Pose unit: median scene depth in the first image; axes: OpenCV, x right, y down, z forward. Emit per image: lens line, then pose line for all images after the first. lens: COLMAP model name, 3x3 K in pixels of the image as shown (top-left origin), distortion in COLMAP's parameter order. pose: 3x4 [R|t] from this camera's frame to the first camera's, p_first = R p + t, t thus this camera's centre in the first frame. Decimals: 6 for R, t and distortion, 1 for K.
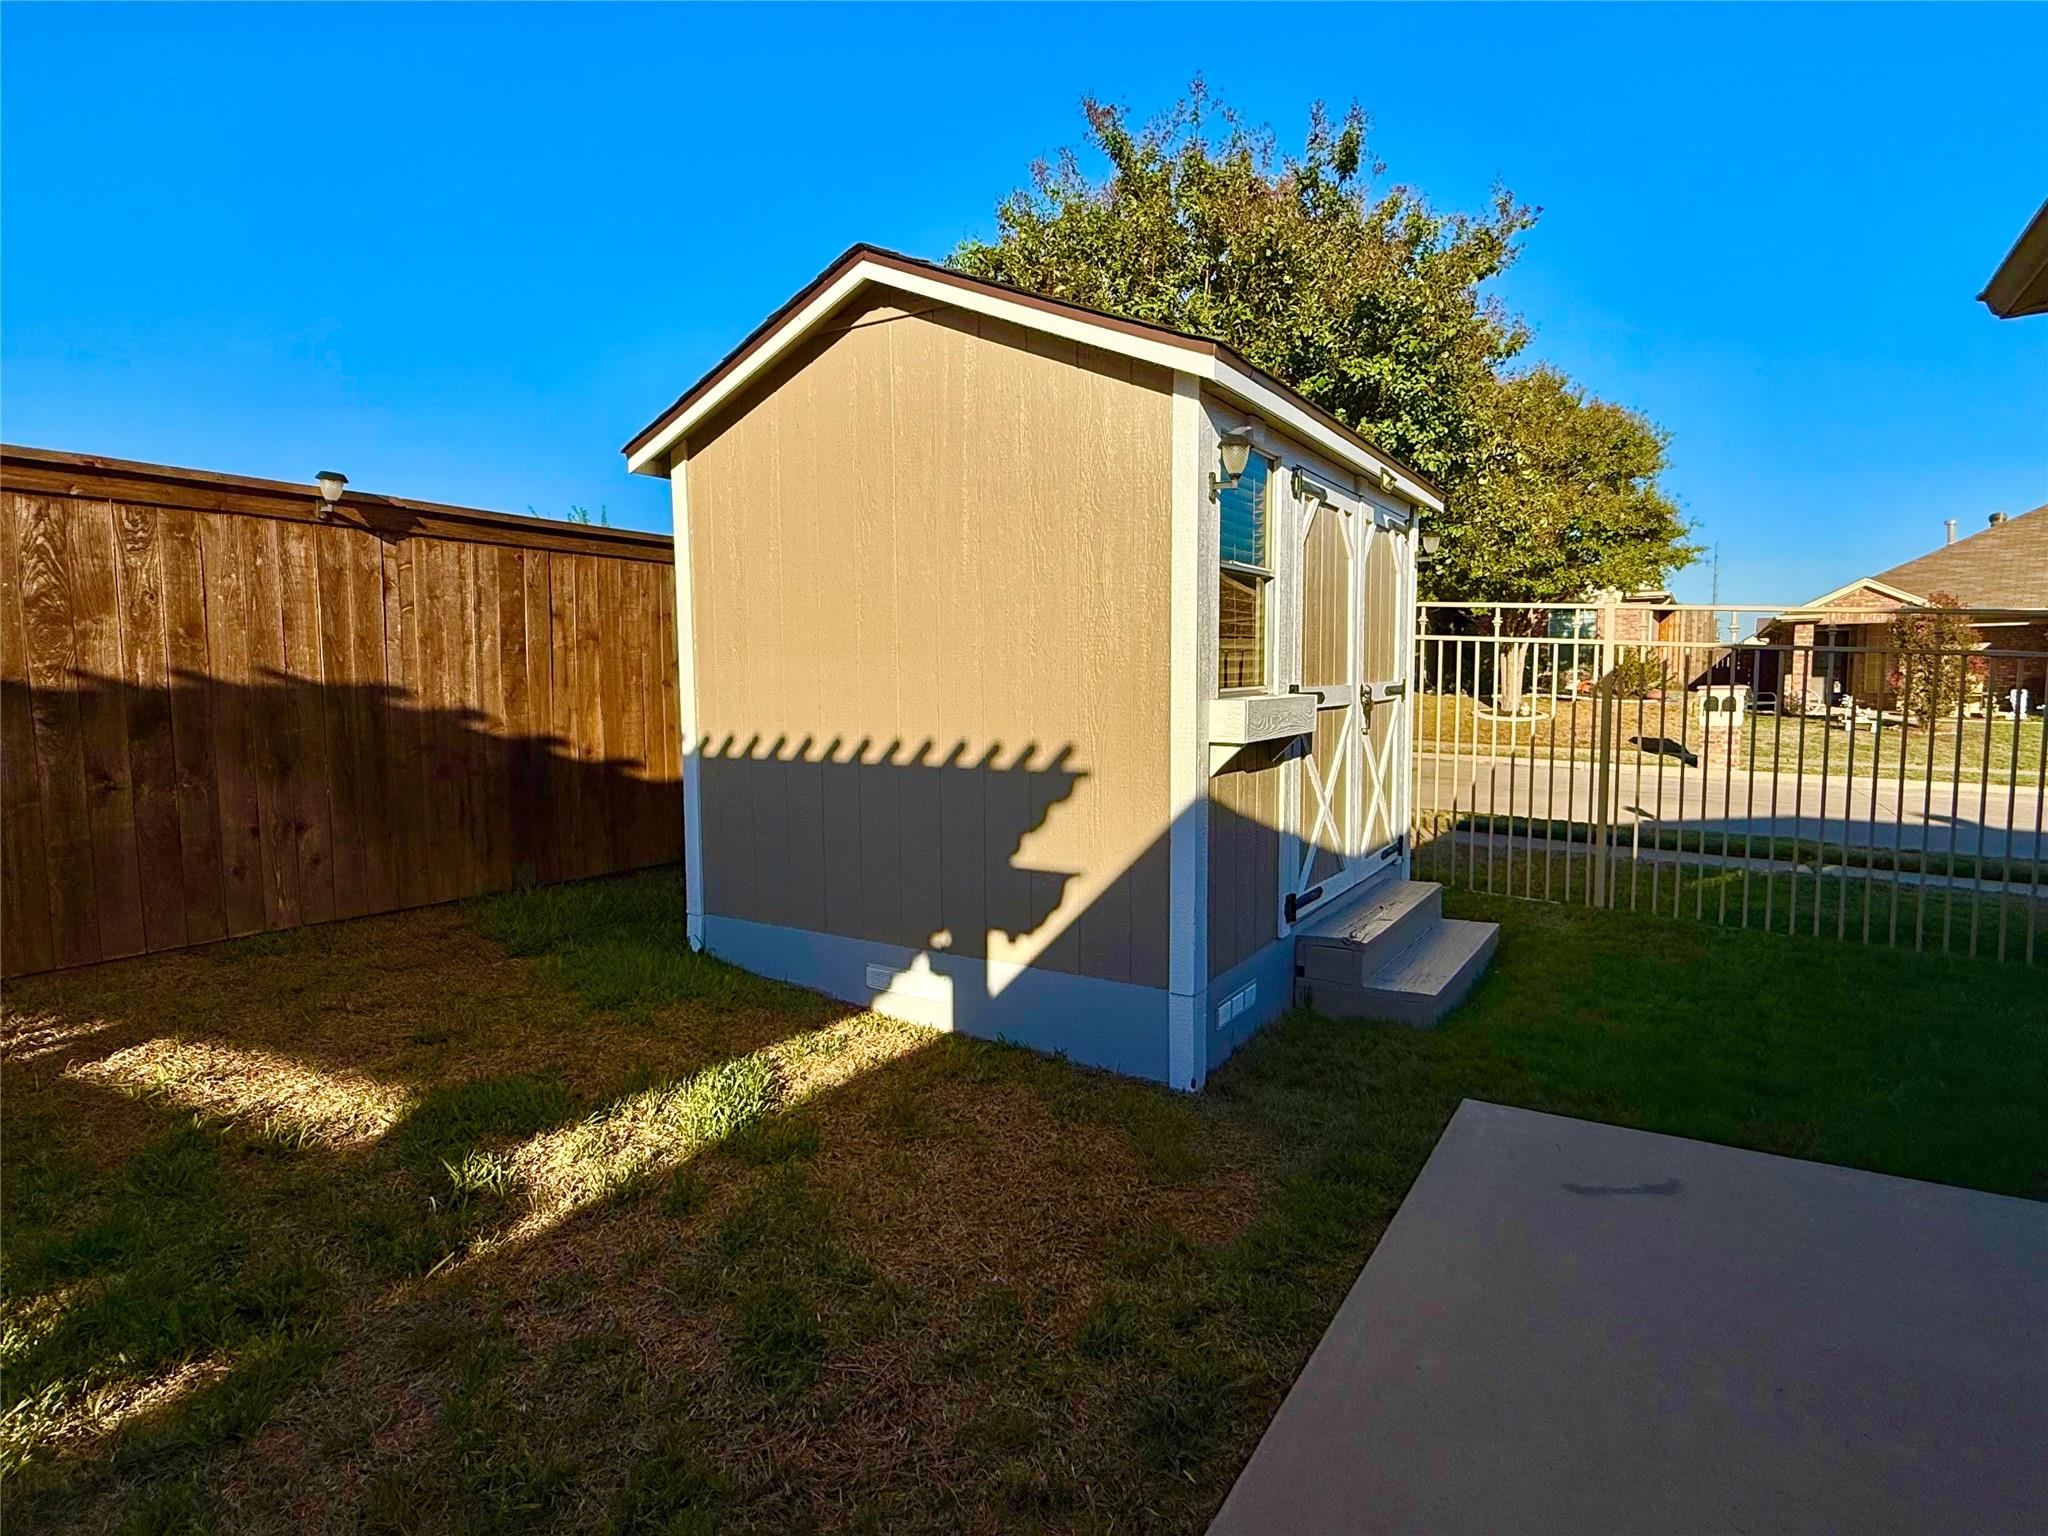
lens RADIAL K [[1077.5, 0, 1023.8], [0, 1077.5, 767.4], [0, 0, 1]] dist [0.002197, -0.000977]
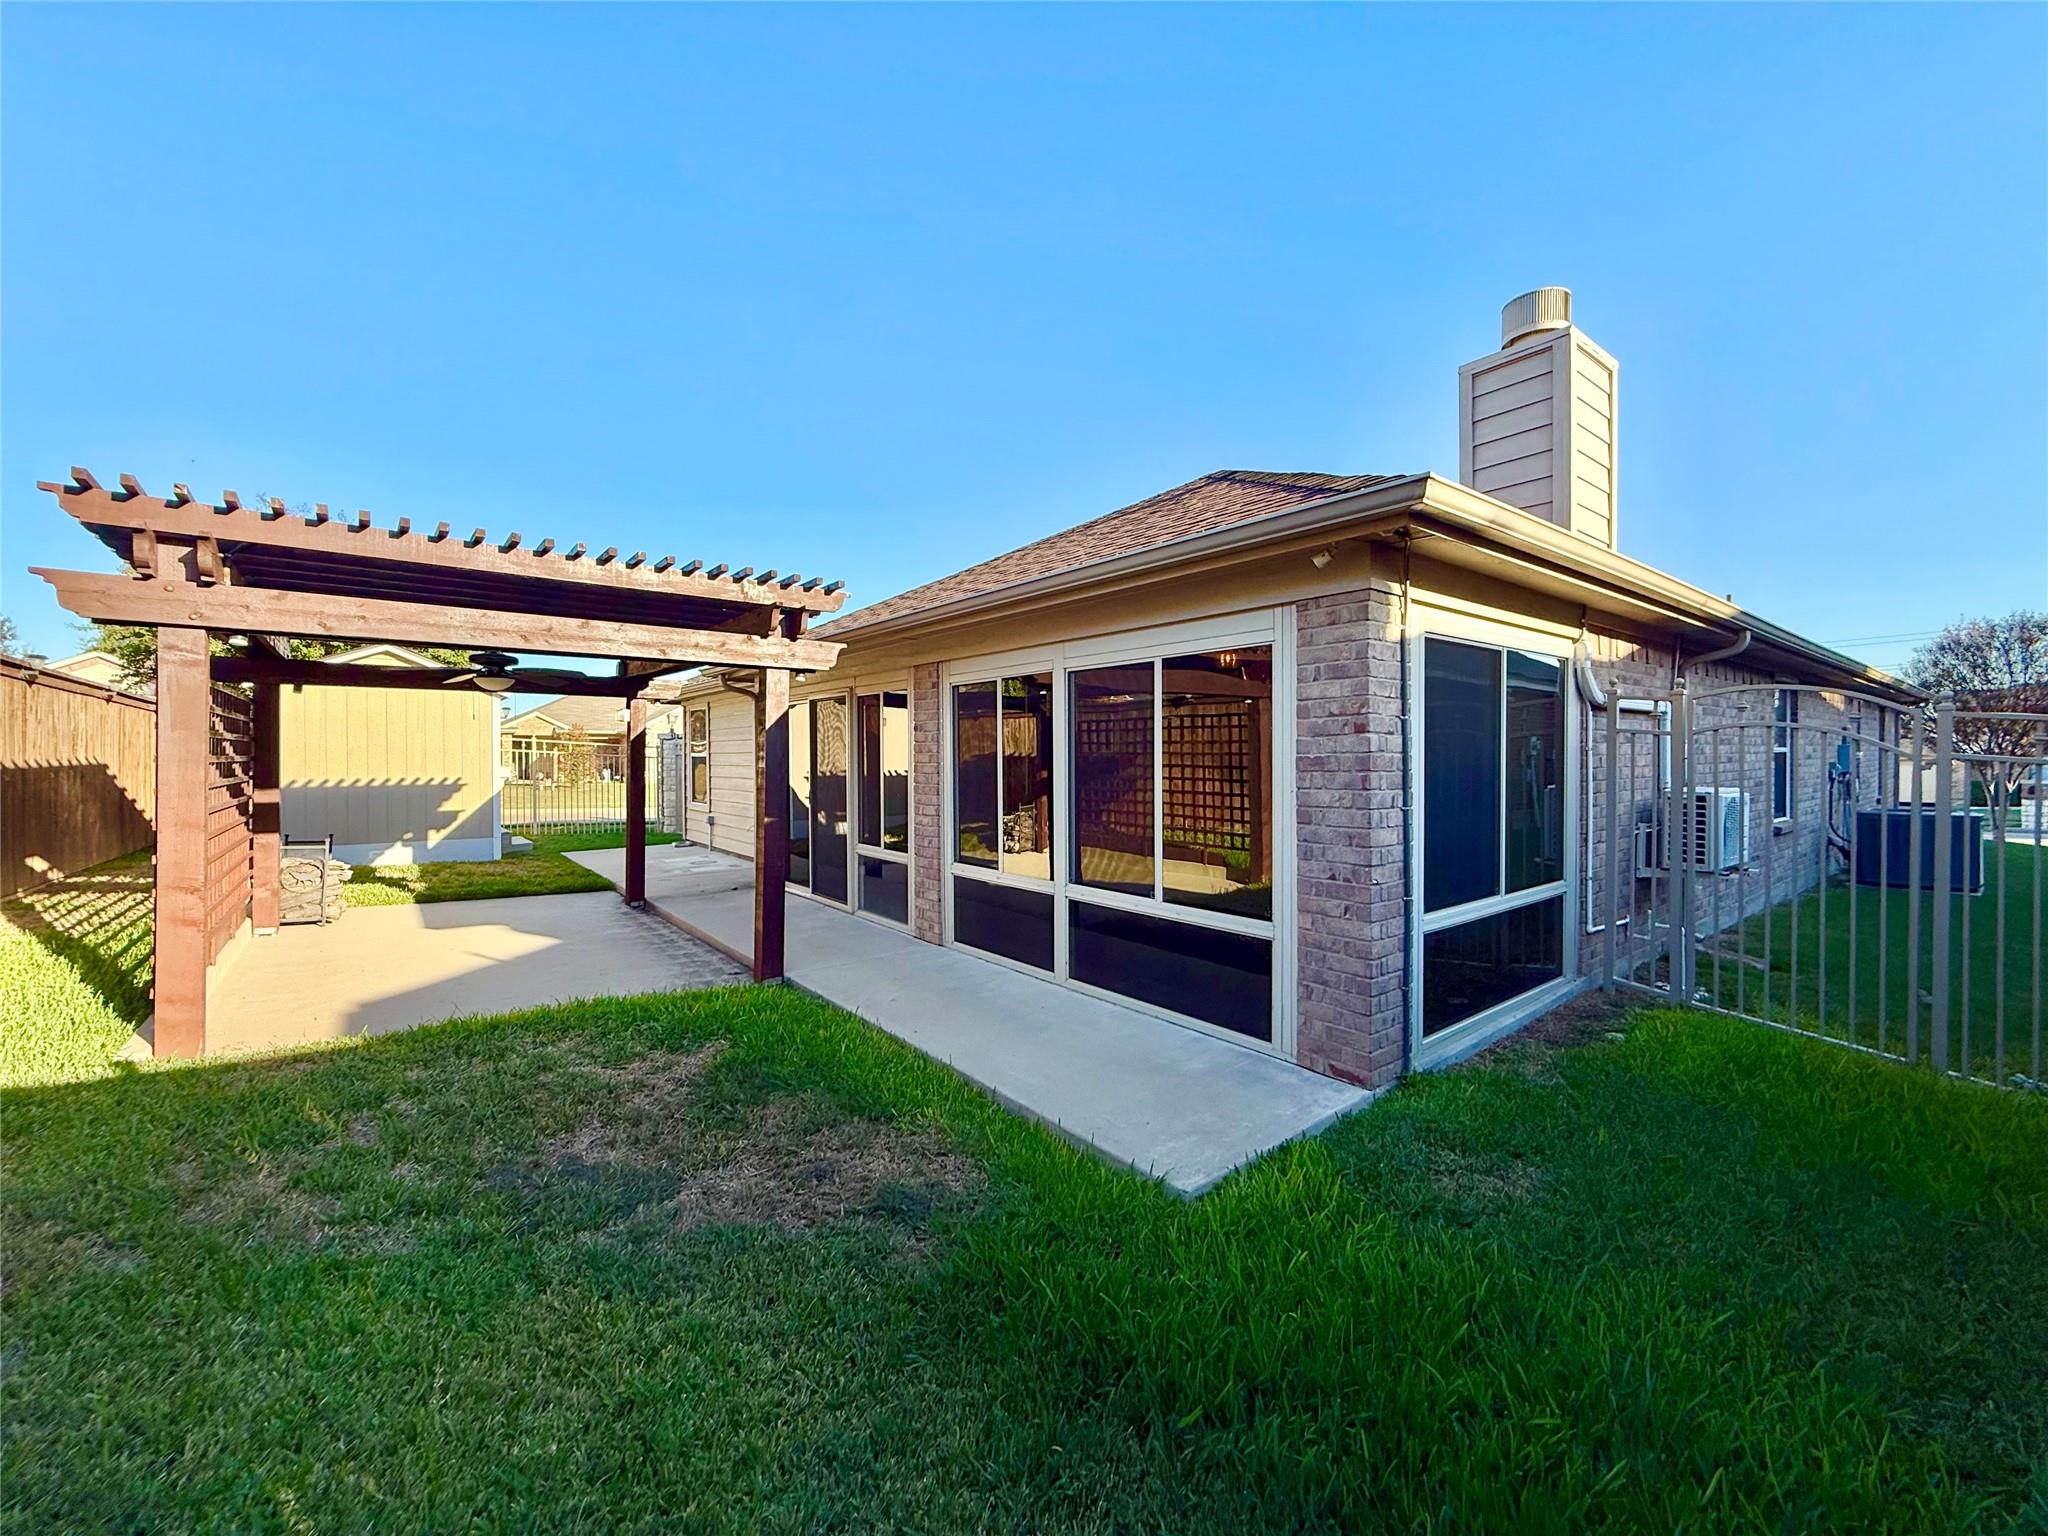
lens RADIAL K [[817.3, 0, 1022.8], [0, 817.3, 764.9], [0, 0, 1]] dist [-0.000110, 0.000356]
pose [[0.328991, 0.008414, 0.944296, -1.945556], [0.067516, 0.997192, -0.032408, 0.157222], [-0.941916, 0.074417, 0.327499, -1.746487]]
